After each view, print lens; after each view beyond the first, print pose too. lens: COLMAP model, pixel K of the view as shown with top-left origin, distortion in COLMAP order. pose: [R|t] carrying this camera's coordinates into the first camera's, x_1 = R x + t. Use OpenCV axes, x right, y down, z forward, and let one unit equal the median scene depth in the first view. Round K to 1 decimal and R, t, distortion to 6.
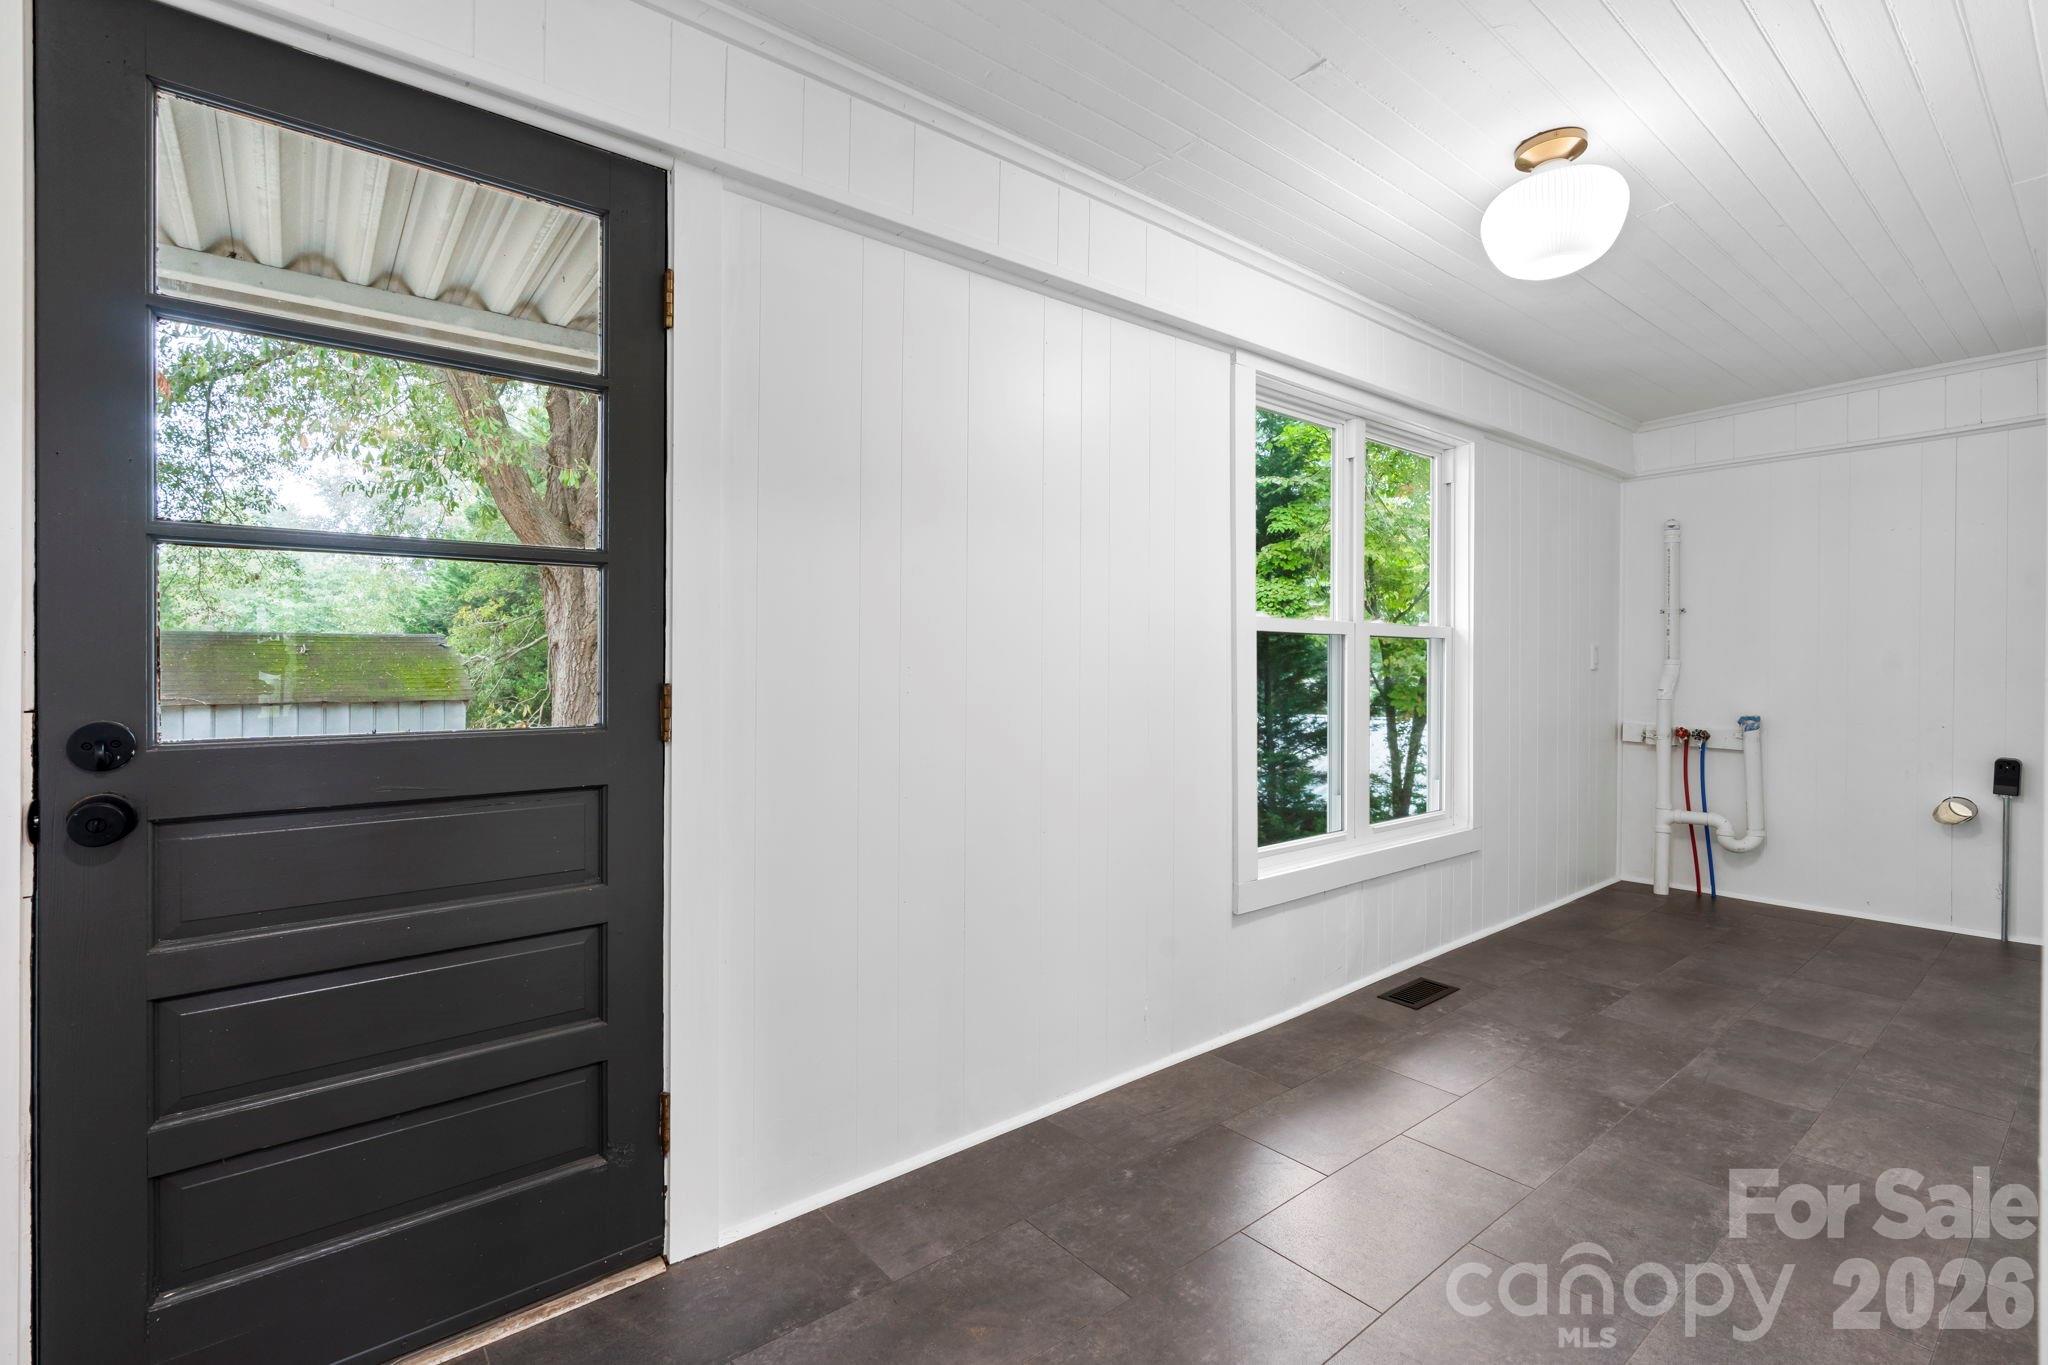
lens RADIAL K [[923.6, 0, 1026.3], [0, 923.6, 666.1], [0, 0, 1]] dist [-0.016965, 0.003260]
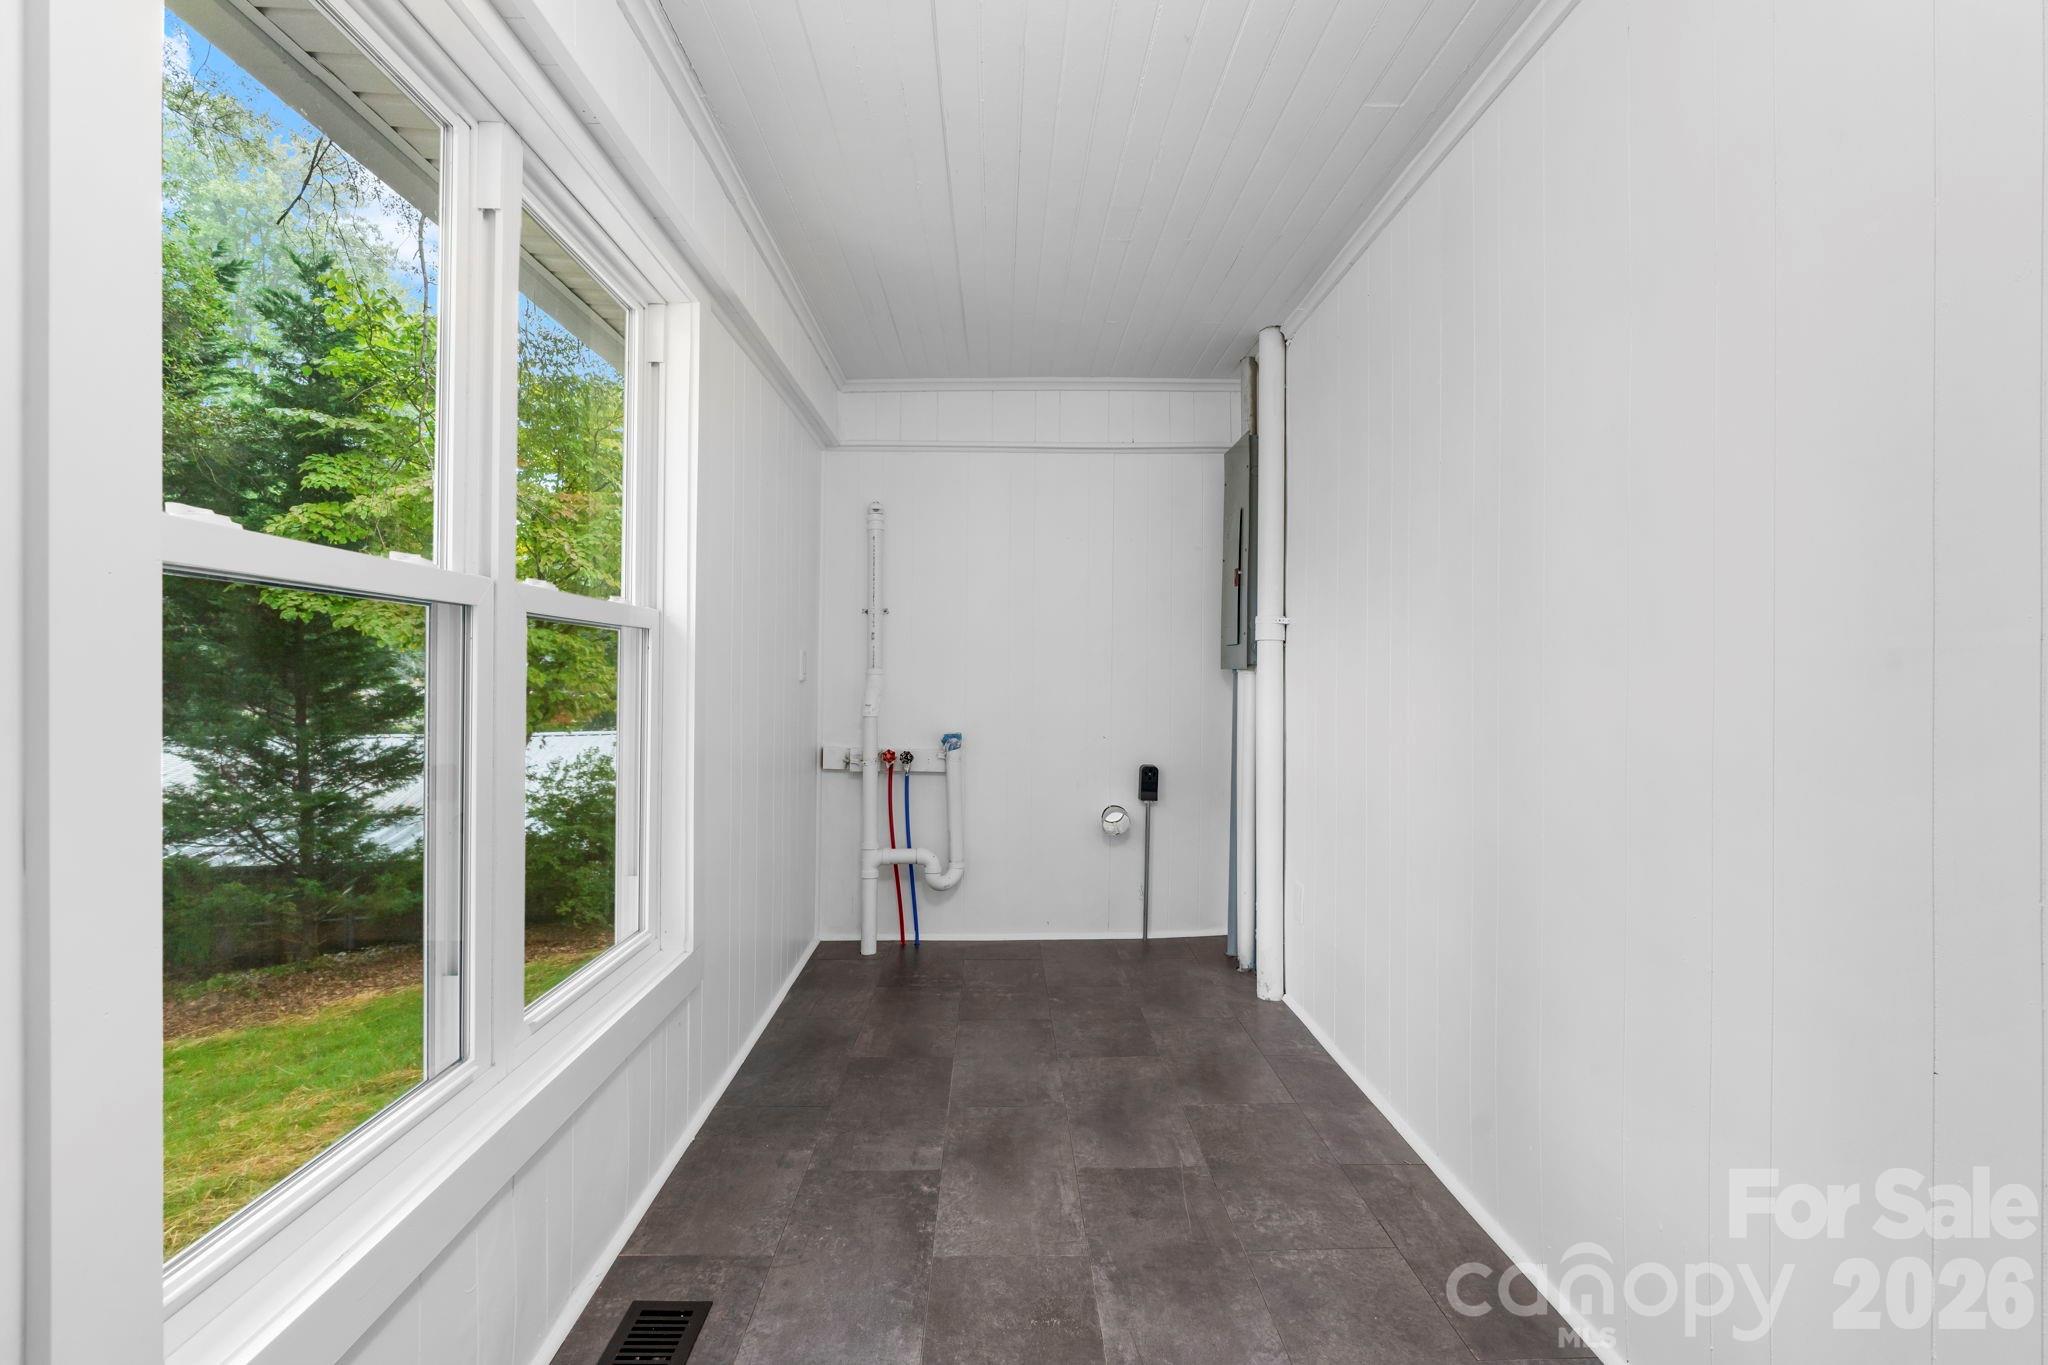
lens RADIAL K [[923.6, 0, 1011.4], [0, 923.6, 667.3], [0, 0, 1]] dist [-0.016965, 0.003260]
pose [[0.620710, 0.009015, 0.783989, 0.120748], [-0.001106, 0.999943, -0.010623, -0.000010], [-0.784040, 0.005727, 0.620684, 0.389618]]
